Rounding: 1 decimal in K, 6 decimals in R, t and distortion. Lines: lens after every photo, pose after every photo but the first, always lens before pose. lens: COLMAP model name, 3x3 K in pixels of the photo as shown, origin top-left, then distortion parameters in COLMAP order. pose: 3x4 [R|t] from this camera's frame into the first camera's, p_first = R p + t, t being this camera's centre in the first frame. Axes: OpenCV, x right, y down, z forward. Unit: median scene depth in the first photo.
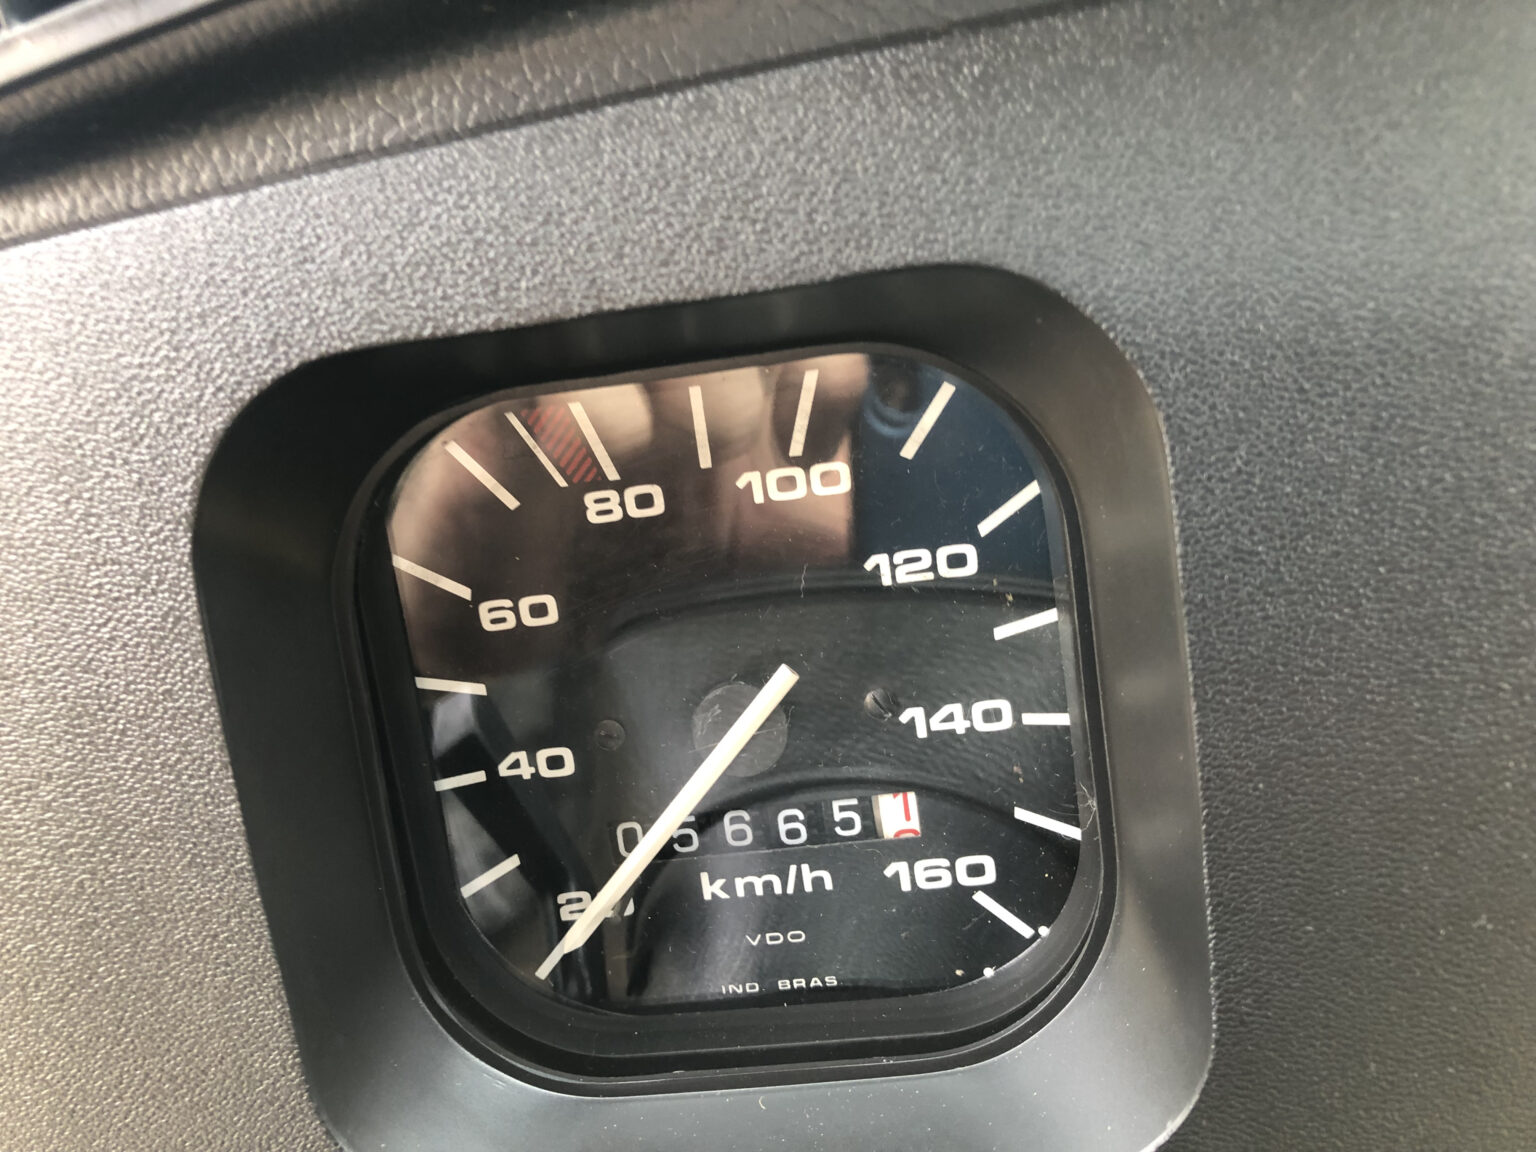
lens RADIAL K [[1226.8, 0, 768.0], [0, 1226.8, 576.0], [0, 0, 1]] dist [0.017708, -0.005291]
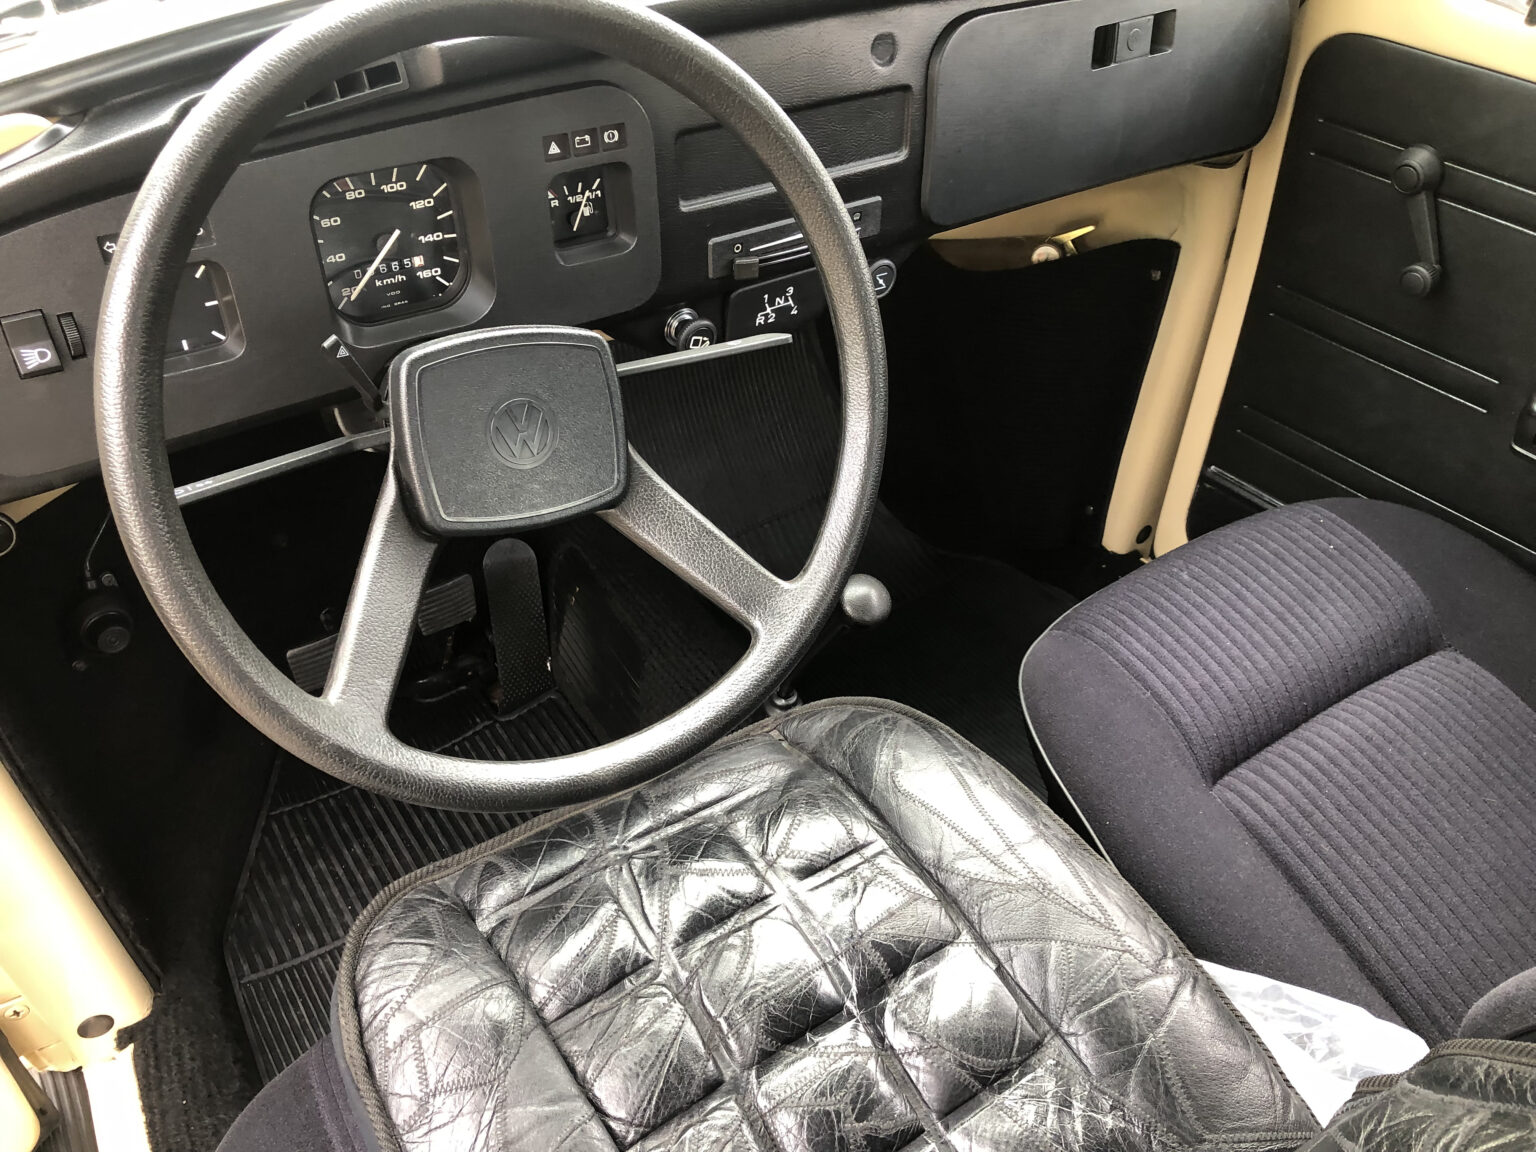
lens RADIAL K [[1209.6, 0, 768.0], [0, 1209.6, 576.0], [0, 0, 1]] dist [0.003515, -0.014403]
pose [[0.760702, -0.258426, 0.595439, -1.884648], [-0.009925, 0.912591, 0.408753, -0.584269], [-0.649025, -0.316849, 0.691645, -3.301126]]
